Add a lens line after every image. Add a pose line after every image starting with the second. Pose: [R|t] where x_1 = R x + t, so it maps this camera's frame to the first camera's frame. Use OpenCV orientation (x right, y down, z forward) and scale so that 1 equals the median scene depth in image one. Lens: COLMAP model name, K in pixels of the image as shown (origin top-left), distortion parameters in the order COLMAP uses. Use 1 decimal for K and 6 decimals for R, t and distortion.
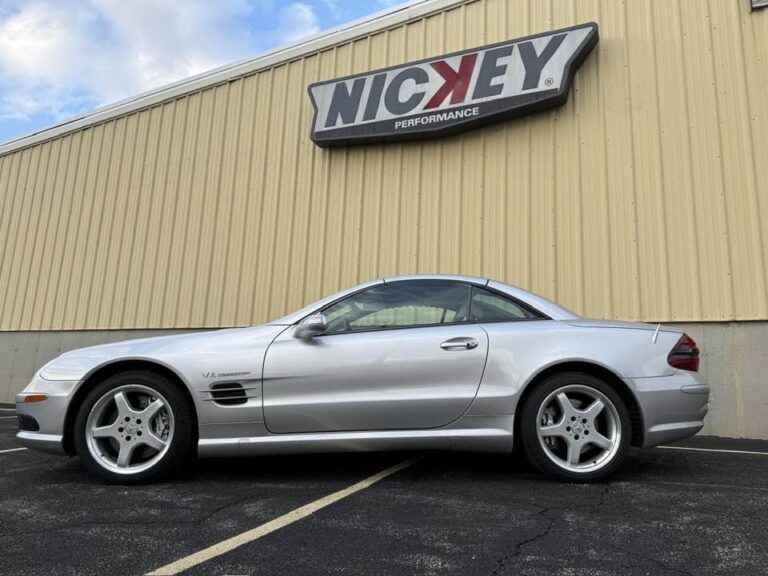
lens RADIAL K [[536.8, 0, 392.2], [0, 536.8, 286.7], [0, 0, 1]] dist [0.036084, -0.049061]
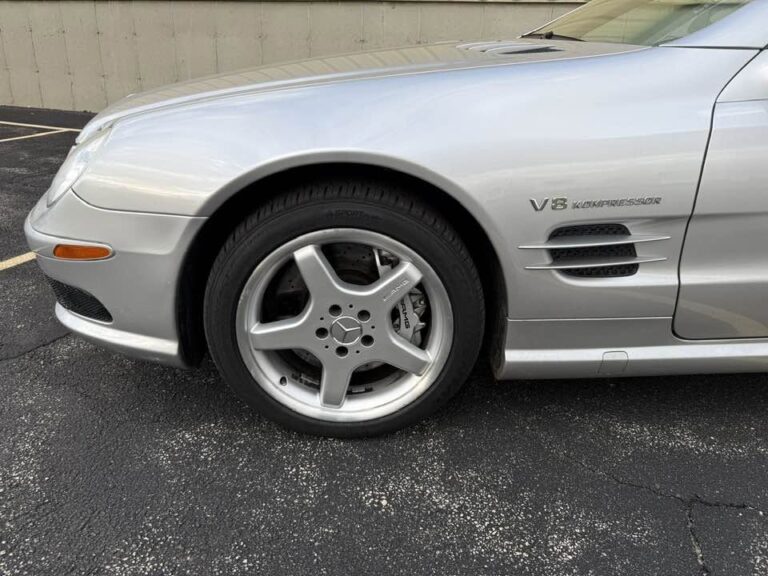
lens RADIAL K [[536.8, 0, 392.2], [0, 536.8, 286.7], [0, 0, 1]] dist [0.036084, -0.049061]
pose [[0.999827, 0.018231, 0.003740, -0.445019], [-0.017299, 0.836269, 0.548047, 0.015886], [0.006864, -0.548017, 0.836439, 0.673629]]
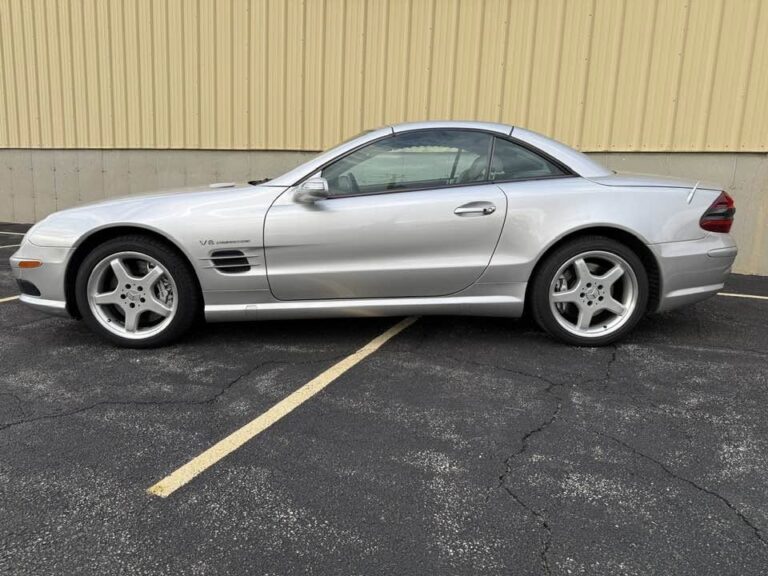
lens RADIAL K [[535.0, 0, 390.3], [0, 535.0, 286.8], [0, 0, 1]] dist [0.072134, -0.108298]
pose [[0.999859, 0.007341, -0.015114, -0.004404], [-0.001428, 0.933389, 0.358864, -0.102384], [0.016742, -0.358792, 0.933268, 0.098886]]
